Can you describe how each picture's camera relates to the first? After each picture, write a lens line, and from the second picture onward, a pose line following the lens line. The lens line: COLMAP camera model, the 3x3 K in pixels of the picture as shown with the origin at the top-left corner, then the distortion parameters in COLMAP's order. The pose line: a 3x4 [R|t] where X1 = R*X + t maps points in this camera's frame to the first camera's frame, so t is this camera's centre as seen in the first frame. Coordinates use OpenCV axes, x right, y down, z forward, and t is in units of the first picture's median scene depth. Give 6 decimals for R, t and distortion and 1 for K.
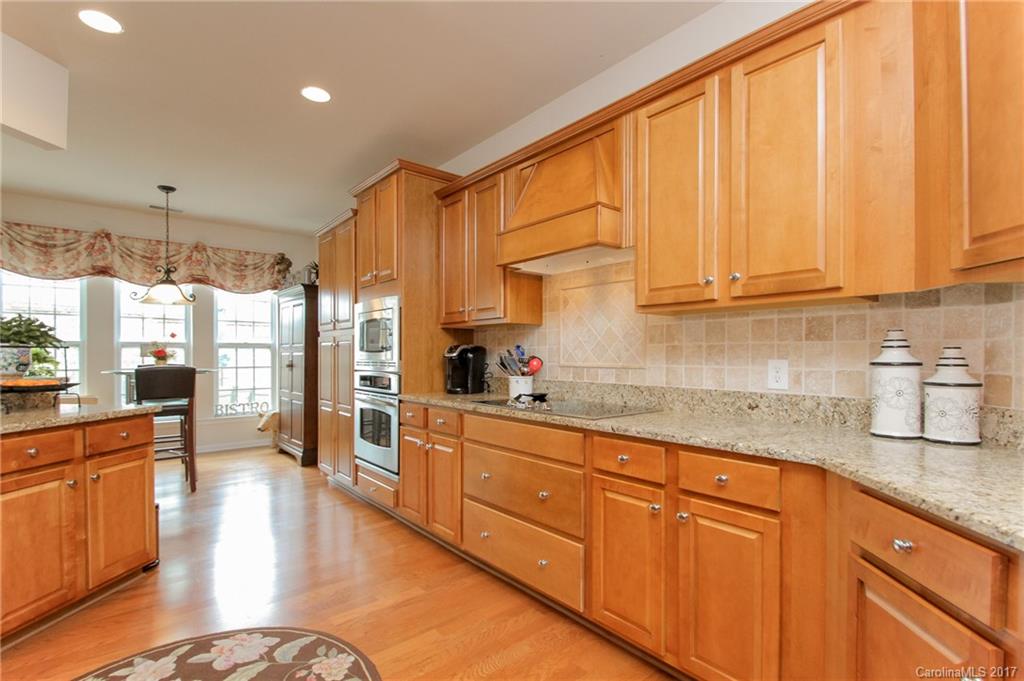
lens RADIAL K [[484.3, 0, 518.0], [0, 484.3, 355.2], [0, 0, 1]] dist [0.002203, -0.001064]
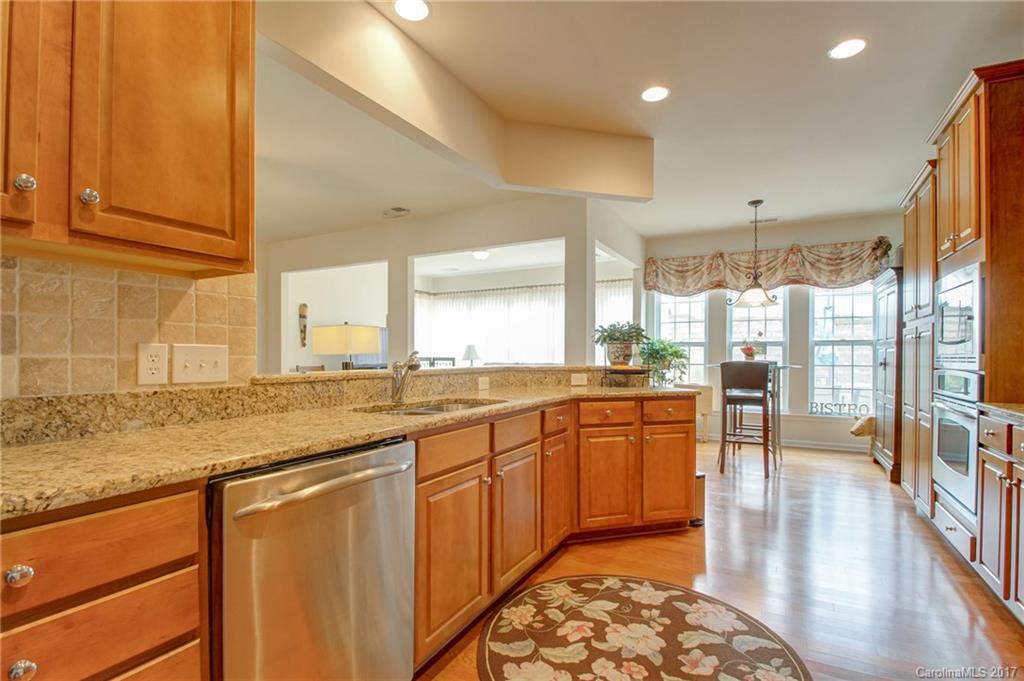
lens RADIAL K [[484.3, 0, 518.0], [0, 484.3, 355.2], [0, 0, 1]] dist [0.002203, -0.001064]
pose [[0.372642, -0.000483, -0.927975, 0.105983], [-0.002763, 0.999995, -0.001630, 0.010378], [0.927971, 0.003172, 0.372639, 0.076693]]
